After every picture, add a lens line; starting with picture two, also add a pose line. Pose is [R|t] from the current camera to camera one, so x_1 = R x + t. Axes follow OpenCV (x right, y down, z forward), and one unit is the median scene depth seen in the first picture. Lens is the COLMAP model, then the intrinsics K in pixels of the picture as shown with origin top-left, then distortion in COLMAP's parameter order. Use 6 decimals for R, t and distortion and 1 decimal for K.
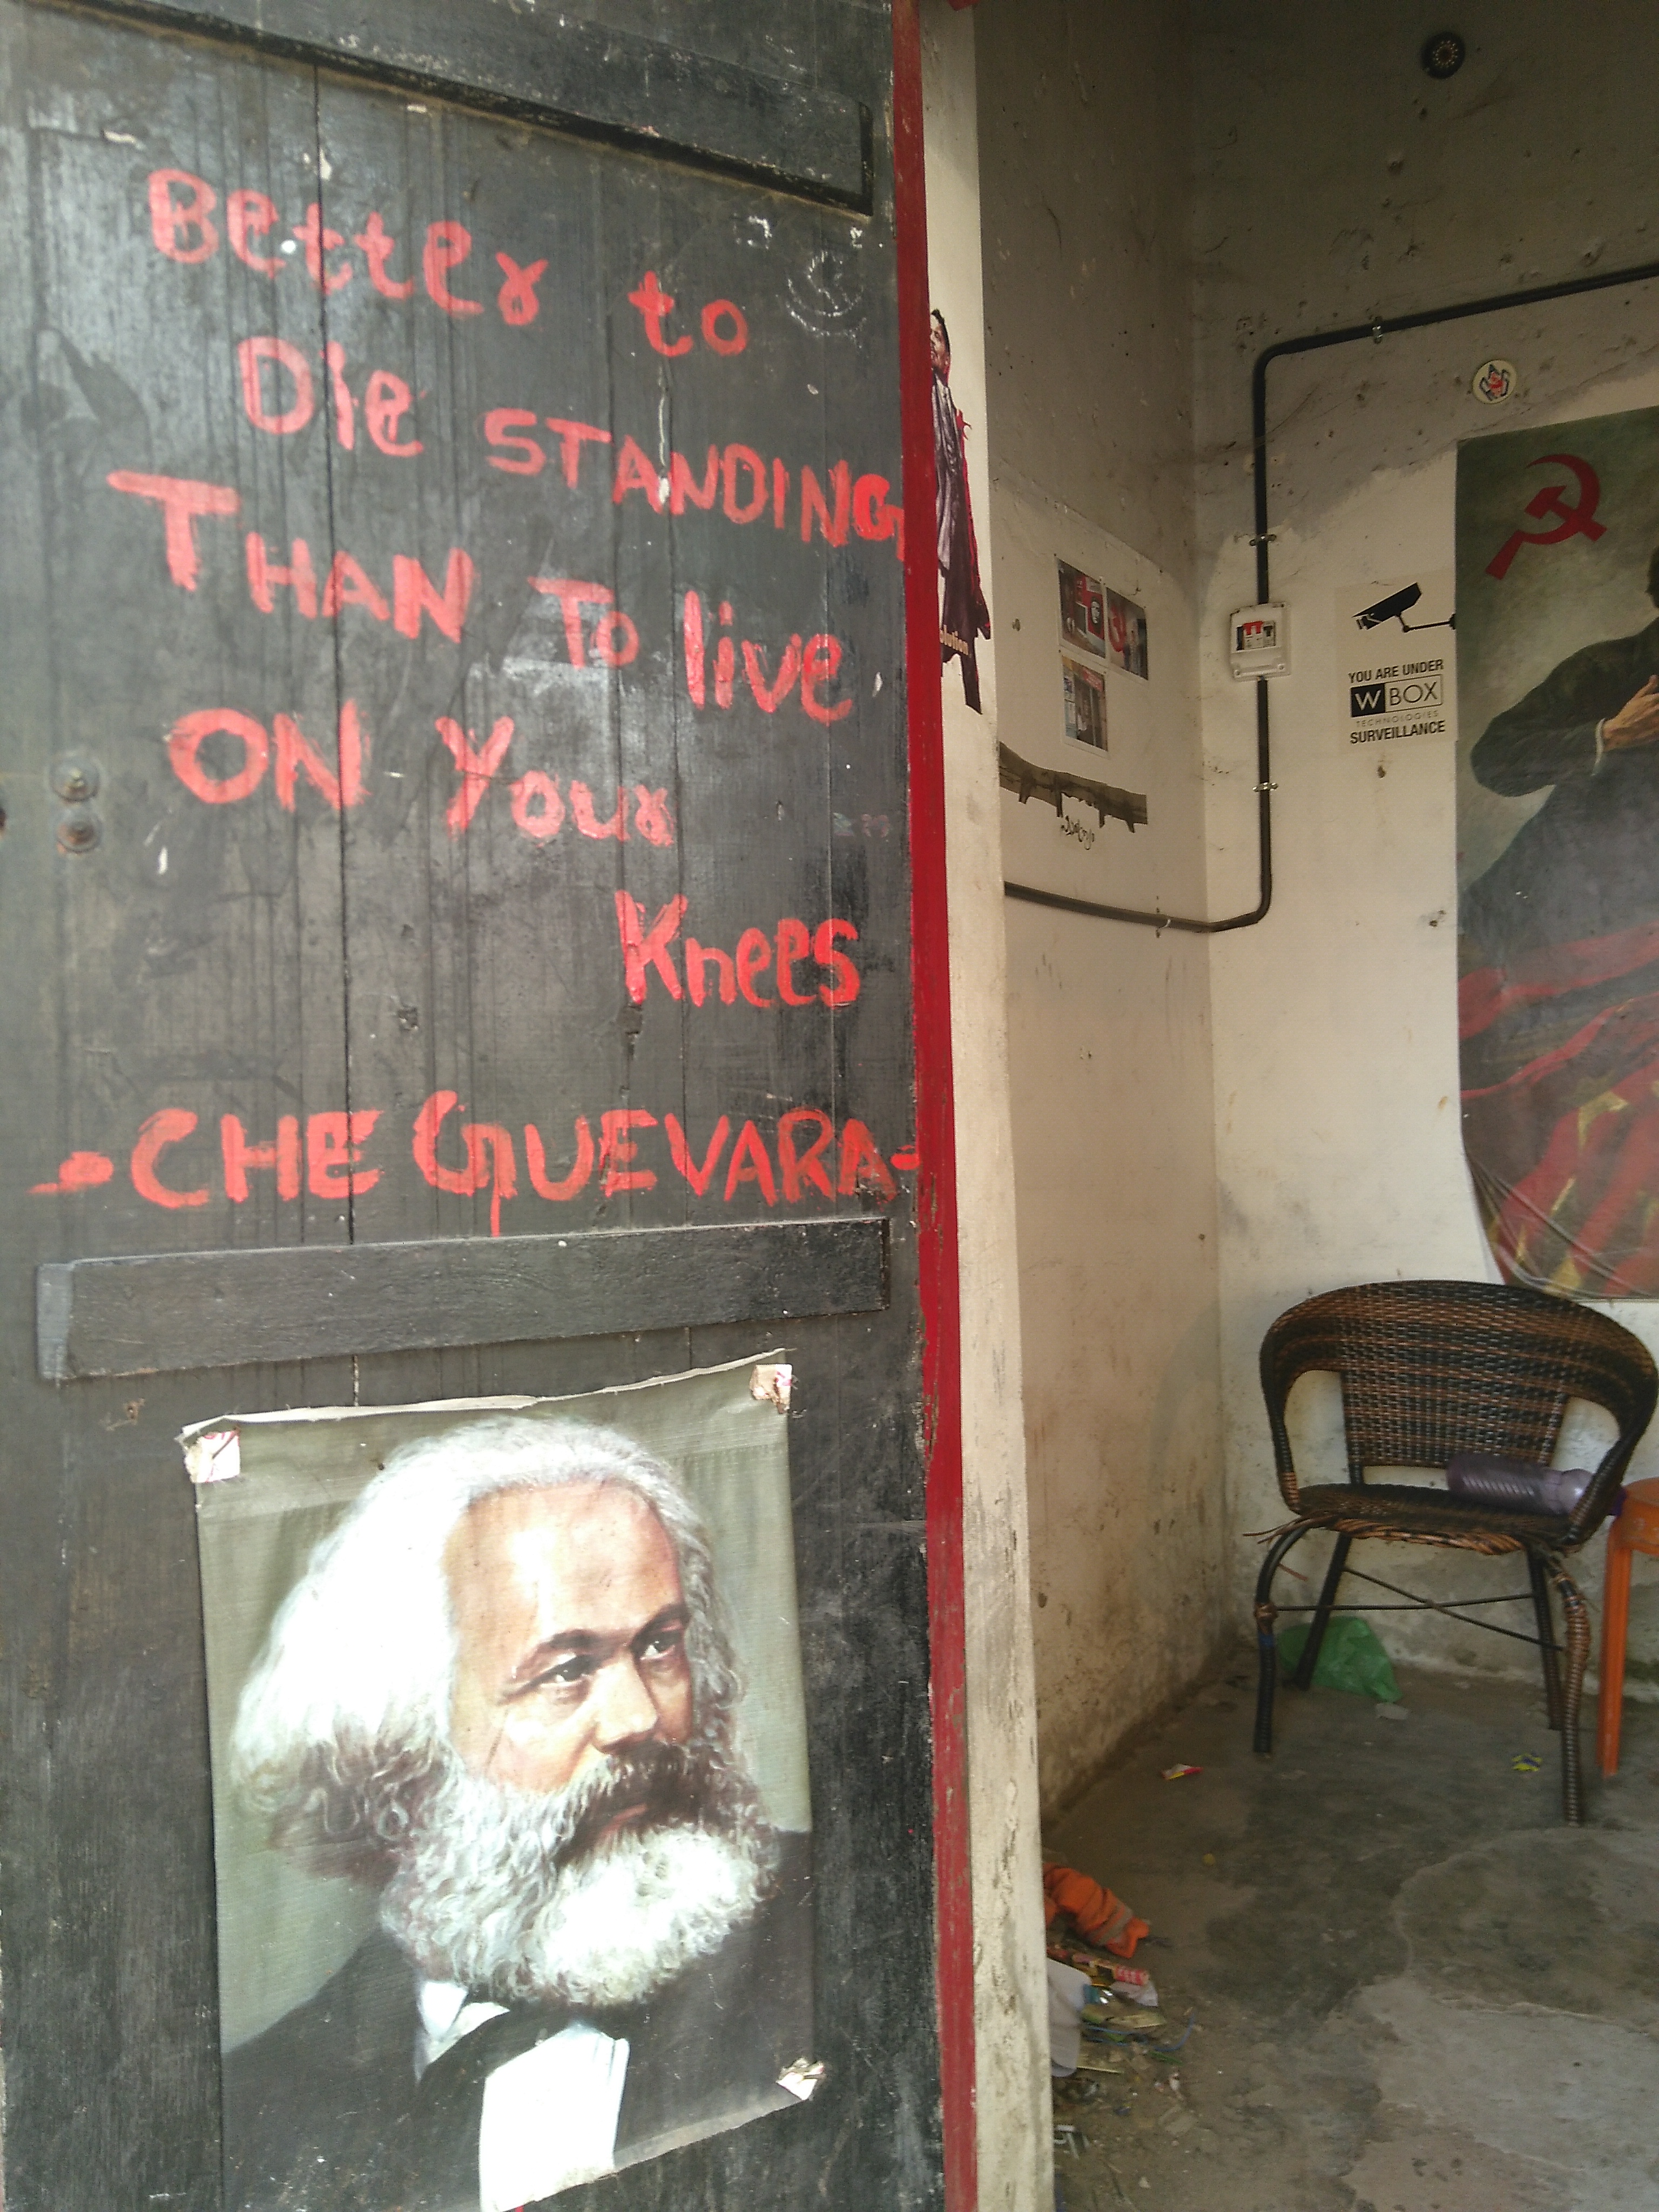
lens RADIAL K [[1661.7, 0, 828.5], [0, 1661.7, 1102.3], [0, 0, 1]] dist [0.052749, -0.030607]
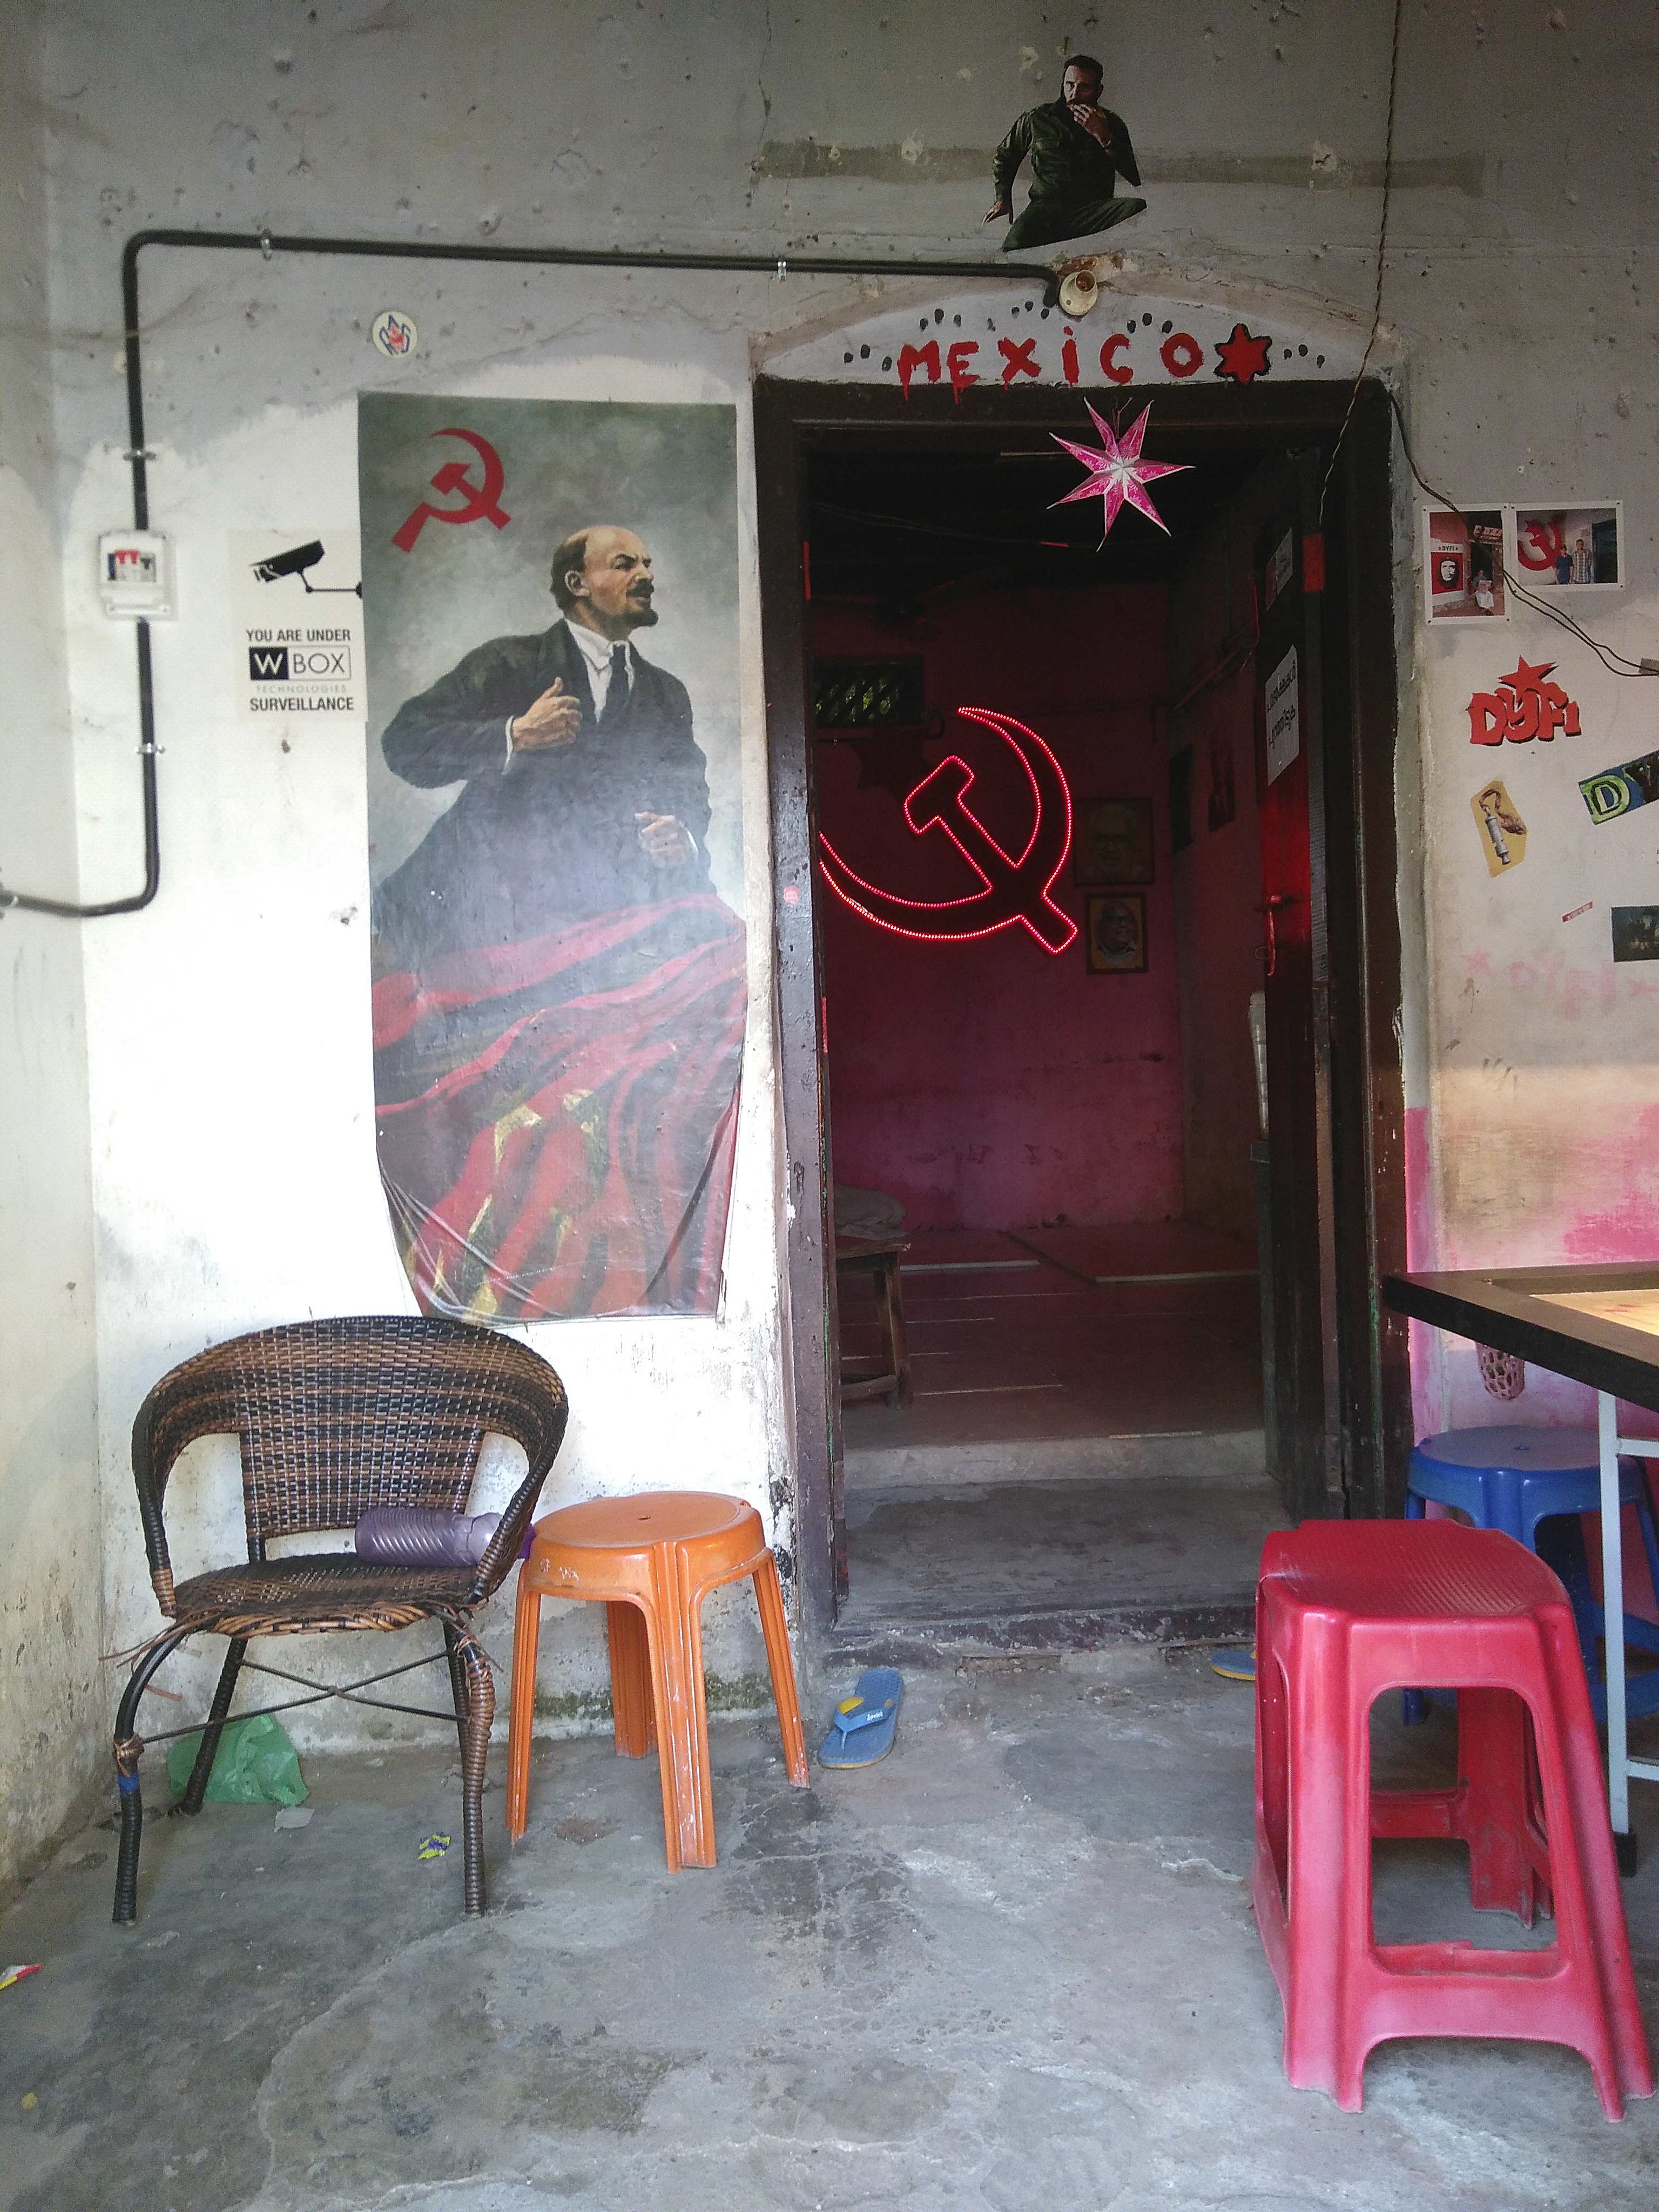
lens RADIAL K [[1661.7, 0, 830.9], [0, 1661.7, 1108.2], [0, 0, 1]] dist [0.052749, -0.030607]
pose [[0.829882, -0.008023, 0.557882, 0.078176], [0.010339, 0.999946, -0.000999, -0.002280], [-0.557844, 0.006597, 0.829920, 0.110118]]
